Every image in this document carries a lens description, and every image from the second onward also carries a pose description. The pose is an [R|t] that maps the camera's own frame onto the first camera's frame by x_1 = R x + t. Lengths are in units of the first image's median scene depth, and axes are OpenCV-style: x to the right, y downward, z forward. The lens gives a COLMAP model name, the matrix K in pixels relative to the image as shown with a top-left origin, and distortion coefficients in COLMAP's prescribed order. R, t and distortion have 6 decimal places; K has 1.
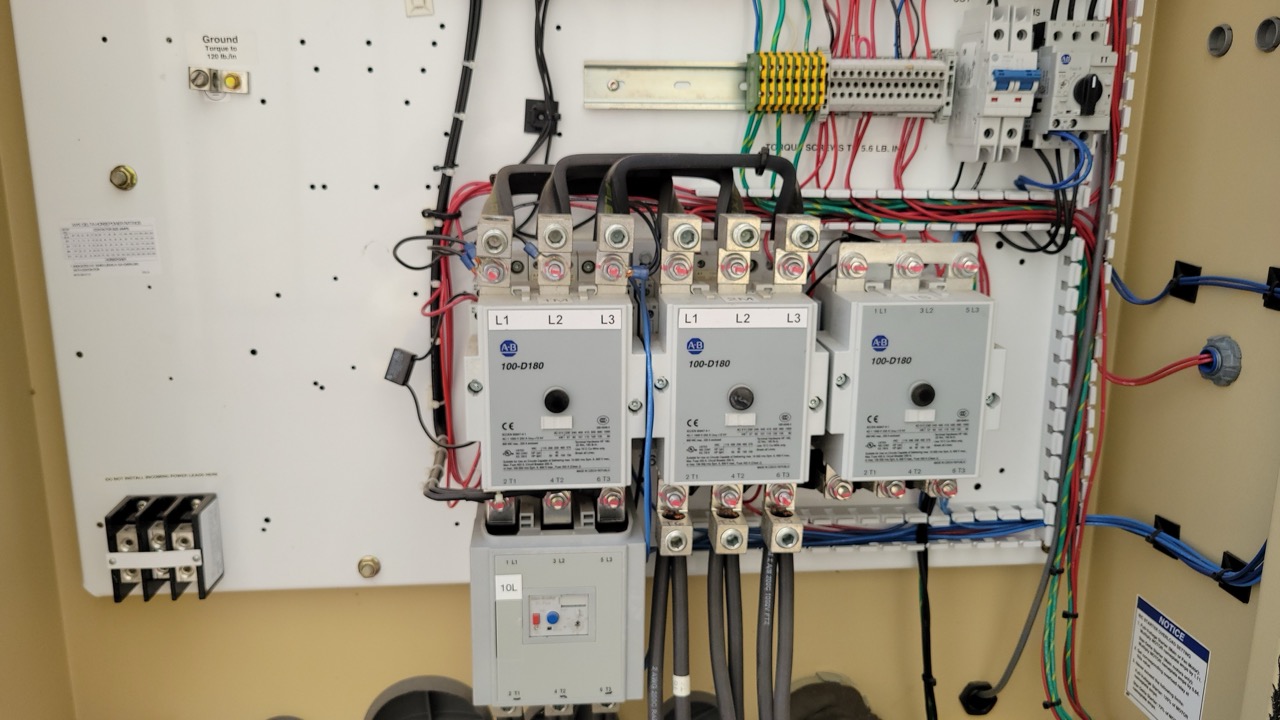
lens RADIAL K [[968.1, 0, 630.7], [0, 968.1, 358.7], [0, 0, 1]] dist [0.036294, -0.028586]
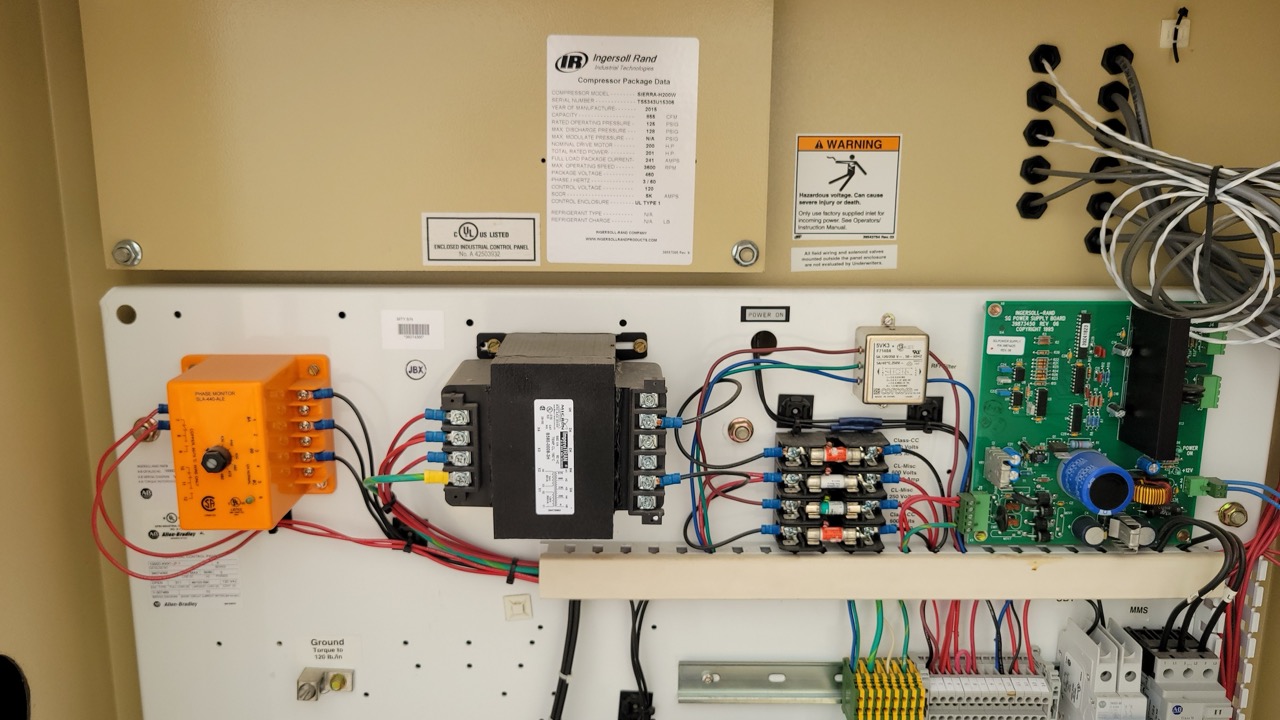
lens RADIAL K [[968.1, 0, 637.6], [0, 968.1, 346.1], [0, 0, 1]] dist [0.036294, -0.028586]
pose [[0.997534, 0.014428, -0.068685, -0.025955], [-0.016011, 0.999618, -0.022545, -0.601520], [0.068334, 0.023589, 0.997384, -0.013342]]
